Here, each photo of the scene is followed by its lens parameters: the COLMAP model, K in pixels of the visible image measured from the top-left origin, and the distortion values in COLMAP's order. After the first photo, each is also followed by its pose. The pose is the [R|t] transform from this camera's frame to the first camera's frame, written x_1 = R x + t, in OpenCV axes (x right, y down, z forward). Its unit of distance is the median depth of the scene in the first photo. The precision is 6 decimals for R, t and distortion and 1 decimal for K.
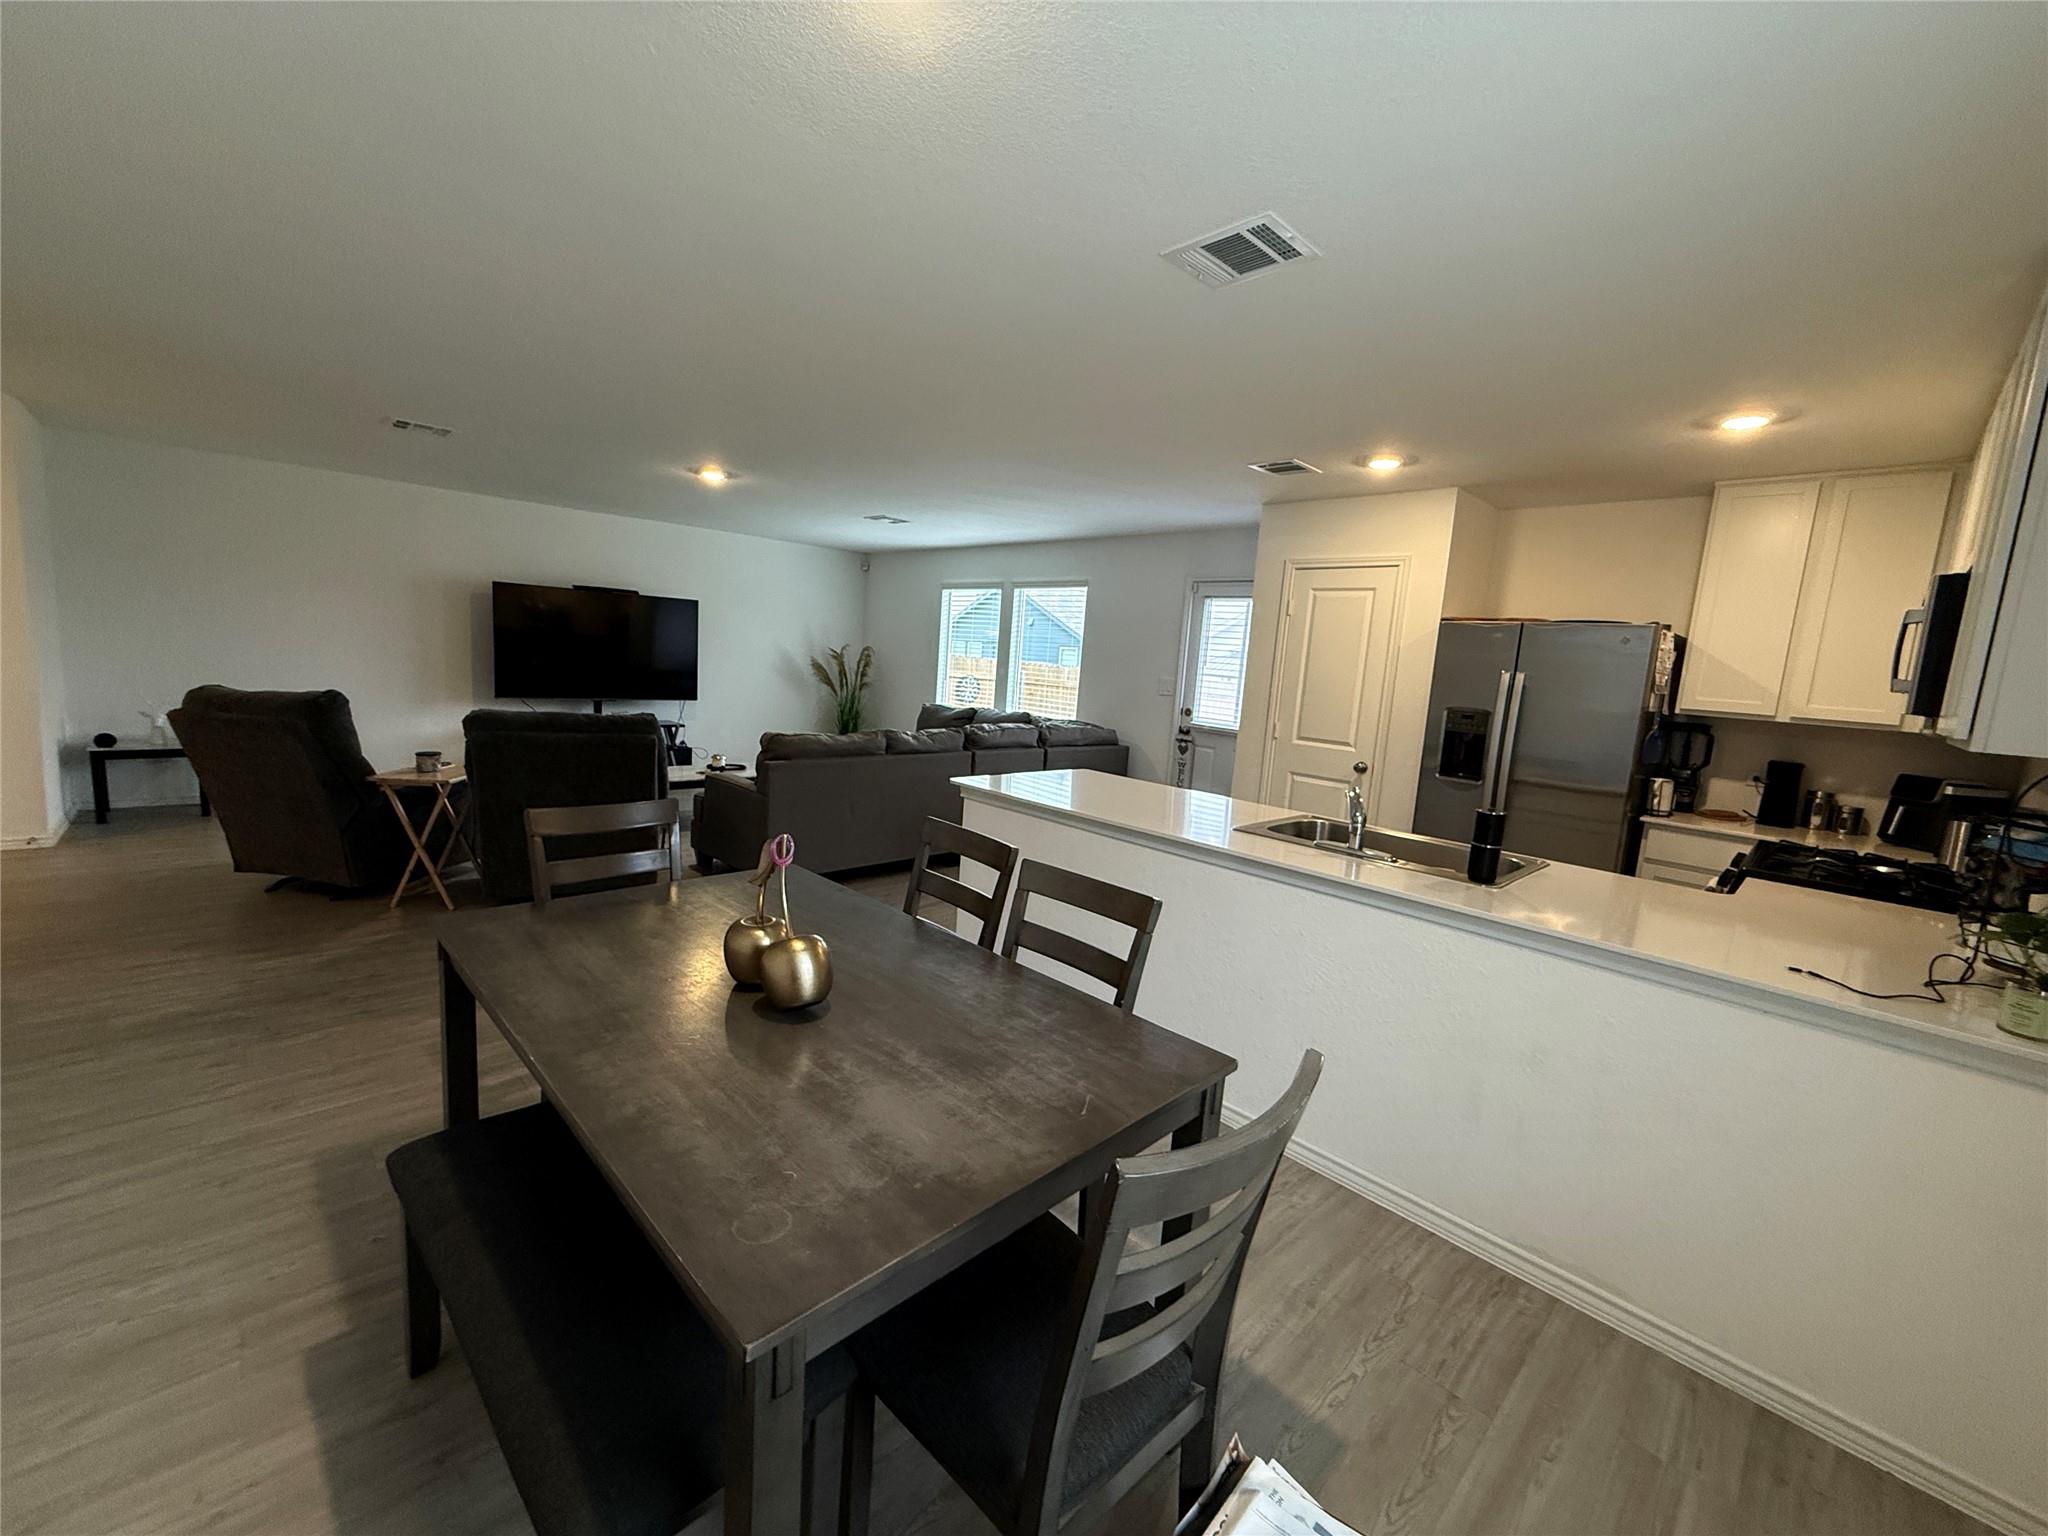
lens RADIAL K [[815.0, 0, 1014.6], [0, 815.0, 765.7], [0, 0, 1]] dist [-0.001688, 0.001150]
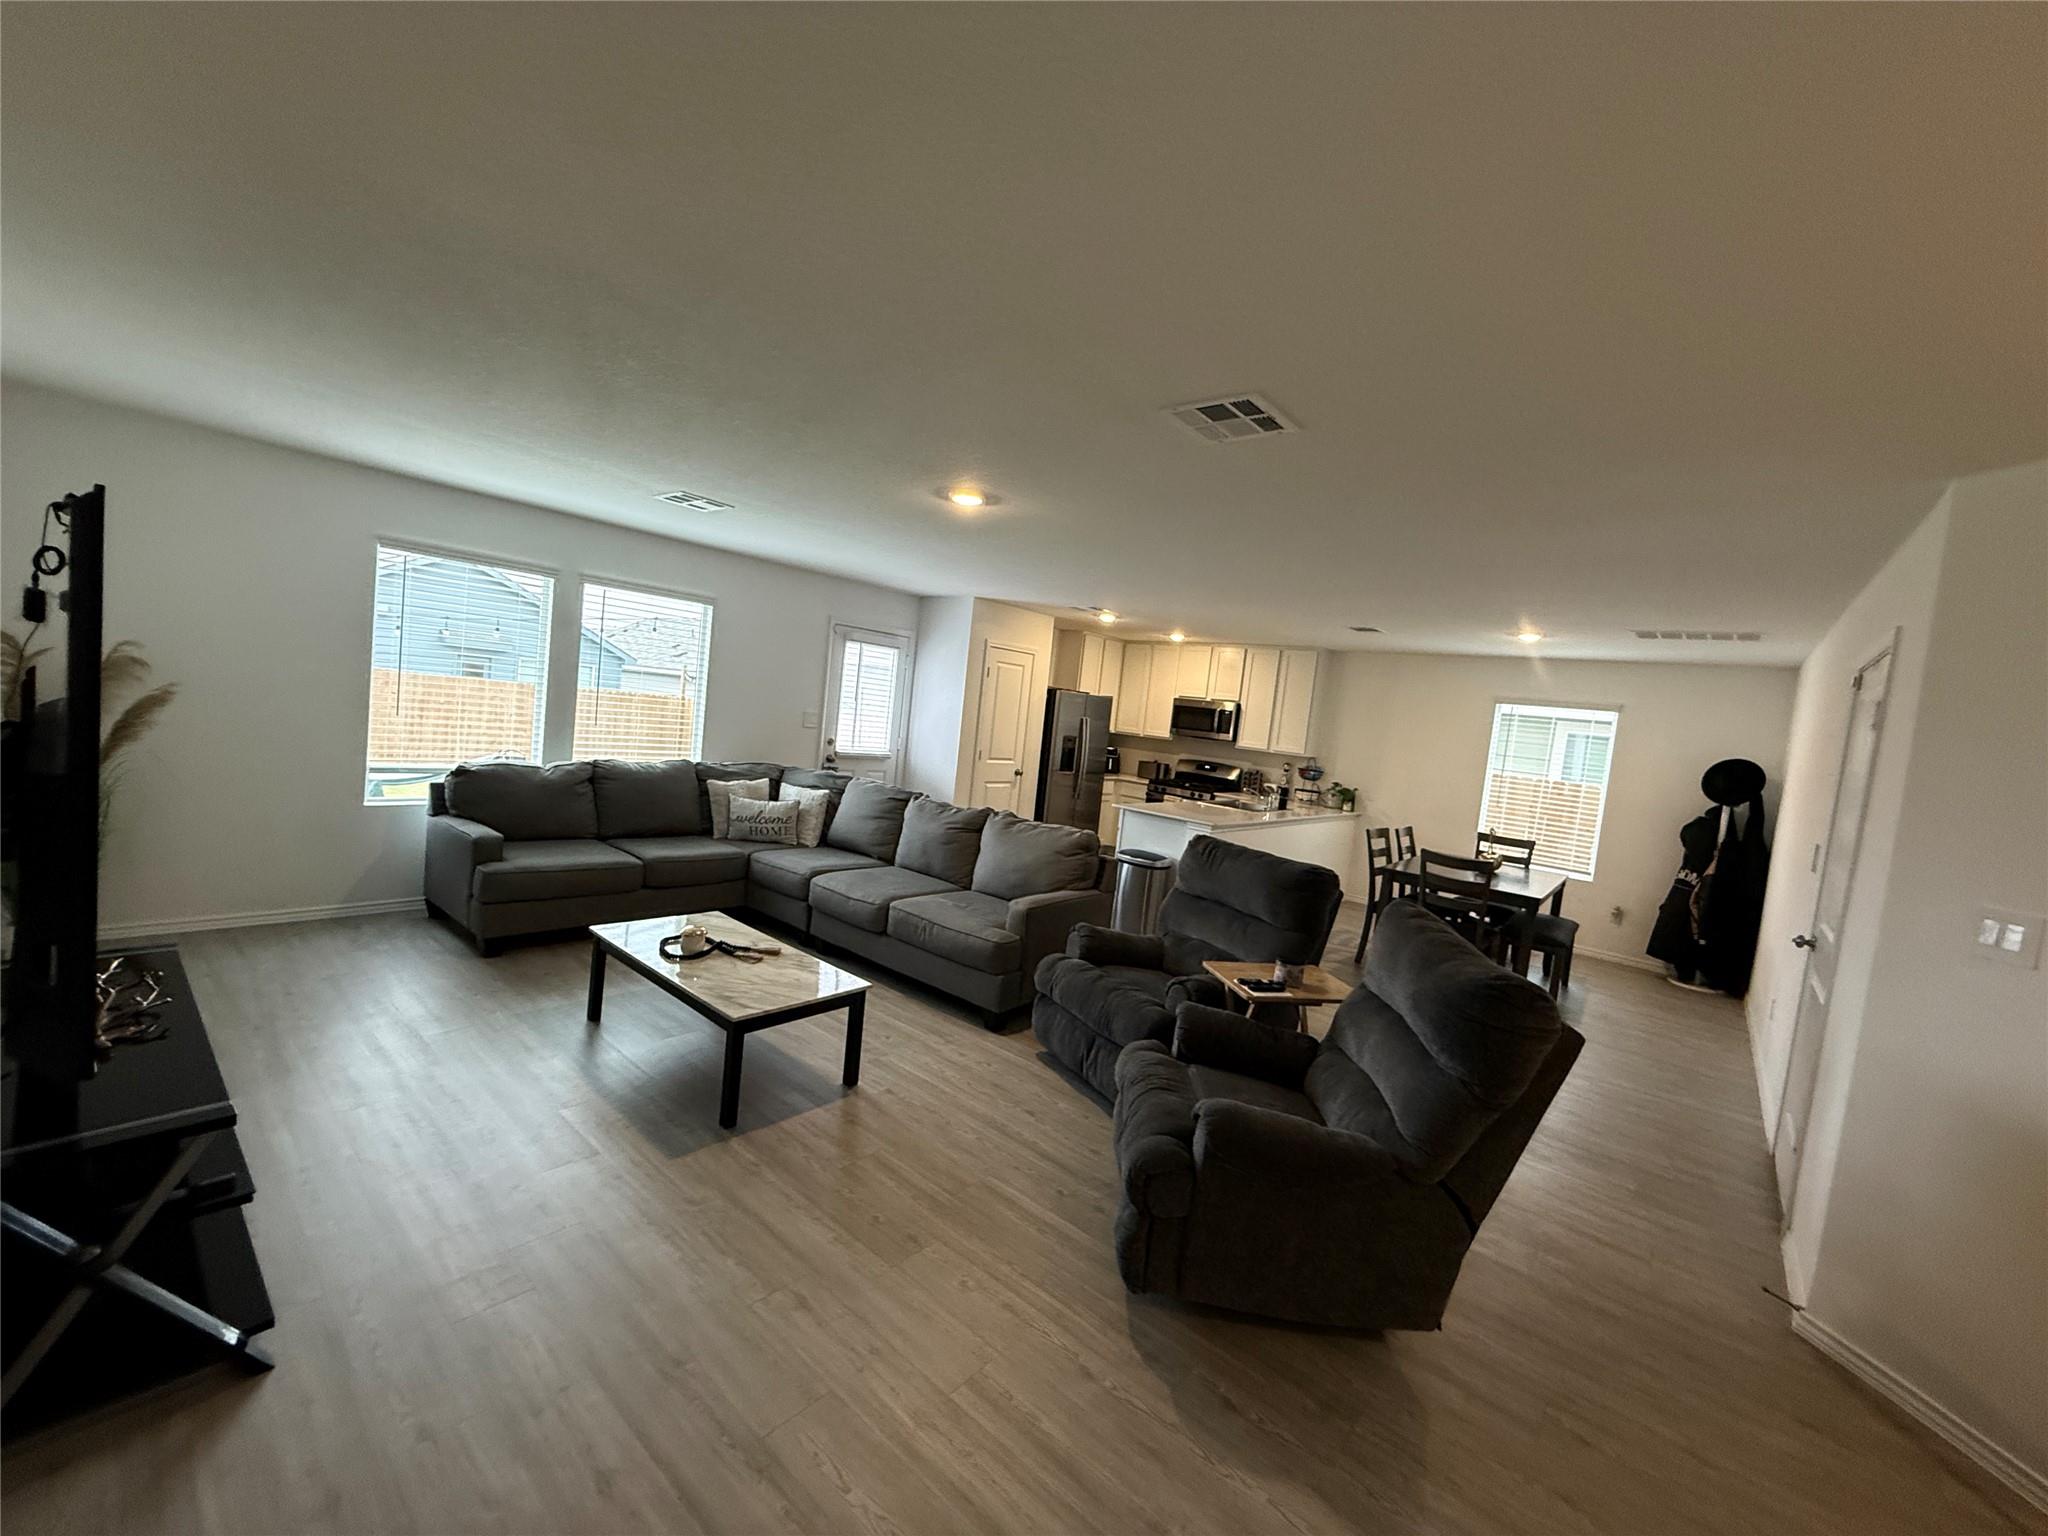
lens RADIAL K [[815.0, 0, 1020.8], [0, 815.0, 772.0], [0, 0, 1]] dist [-0.001688, 0.001150]
pose [[-0.093976, -0.155325, 0.983383, -1.199470], [0.022349, 0.987177, 0.158060, -0.258319], [-0.995324, 0.036832, -0.089300, 1.127924]]
